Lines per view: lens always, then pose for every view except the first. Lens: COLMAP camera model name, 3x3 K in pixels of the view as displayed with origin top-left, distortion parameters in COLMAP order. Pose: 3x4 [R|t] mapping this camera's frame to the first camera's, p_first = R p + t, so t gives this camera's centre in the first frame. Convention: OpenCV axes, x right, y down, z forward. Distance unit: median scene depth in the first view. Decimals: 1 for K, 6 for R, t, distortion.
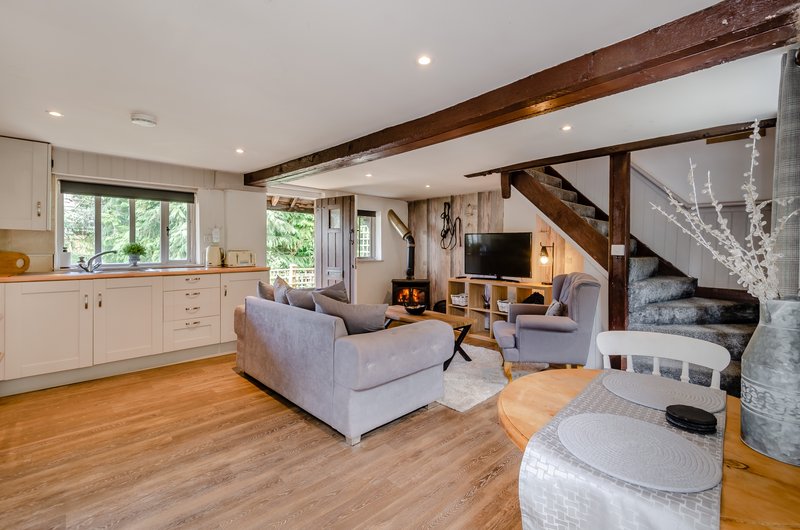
lens RADIAL K [[360.0, 0, 396.6], [0, 360.0, 253.9], [0, 0, 1]] dist [0.000206, -0.000029]
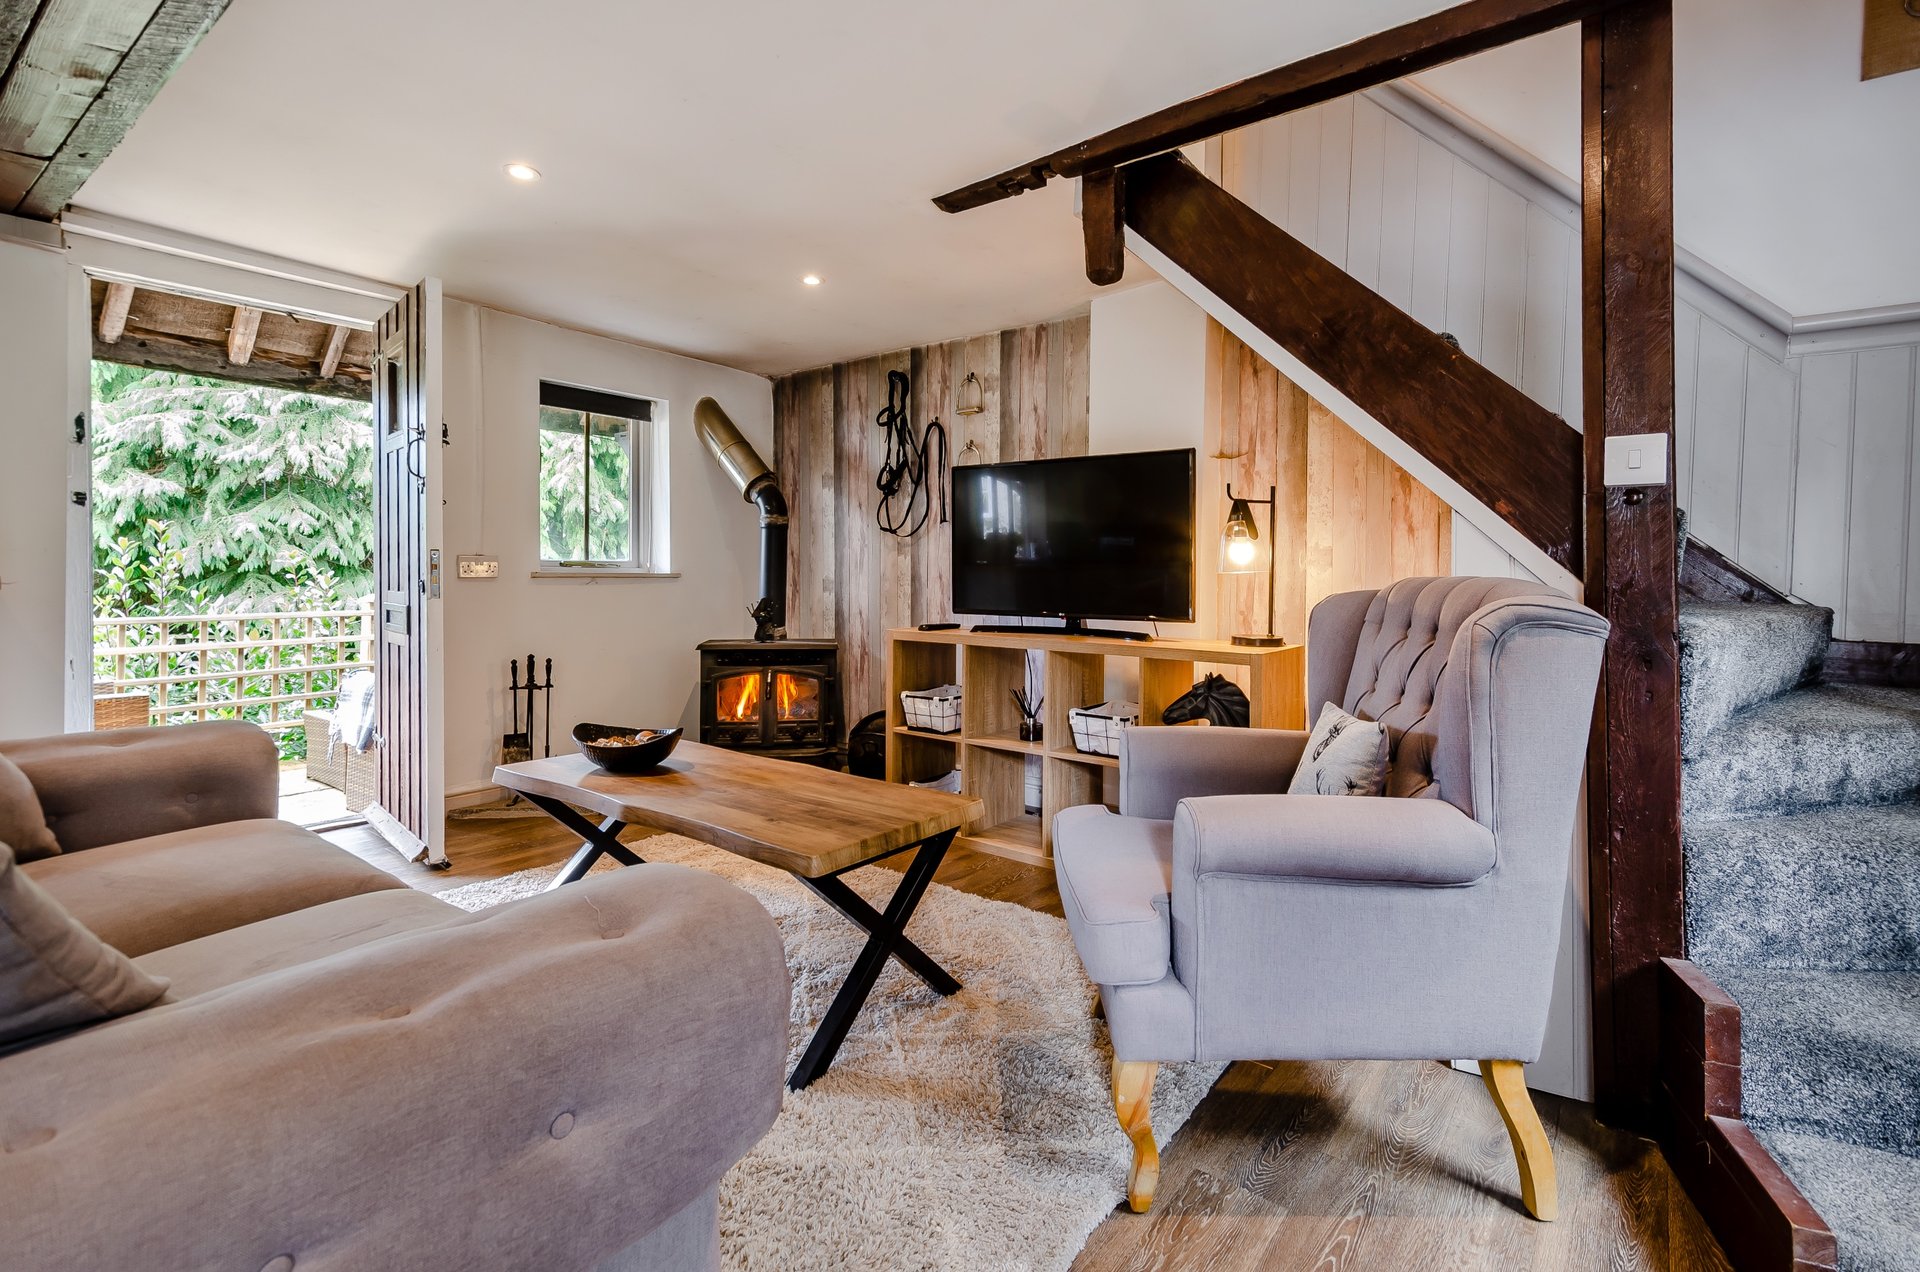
lens RADIAL K [[881.0, 0, 964.5], [0, 881.0, 578.1], [0, 0, 1]] dist [0.000007, 0.000049]
pose [[0.987272, -0.002014, 0.159029, 0.089394], [0.004030, 0.999916, -0.012354, 0.036092], [-0.158991, 0.012837, 0.987197, 0.329689]]
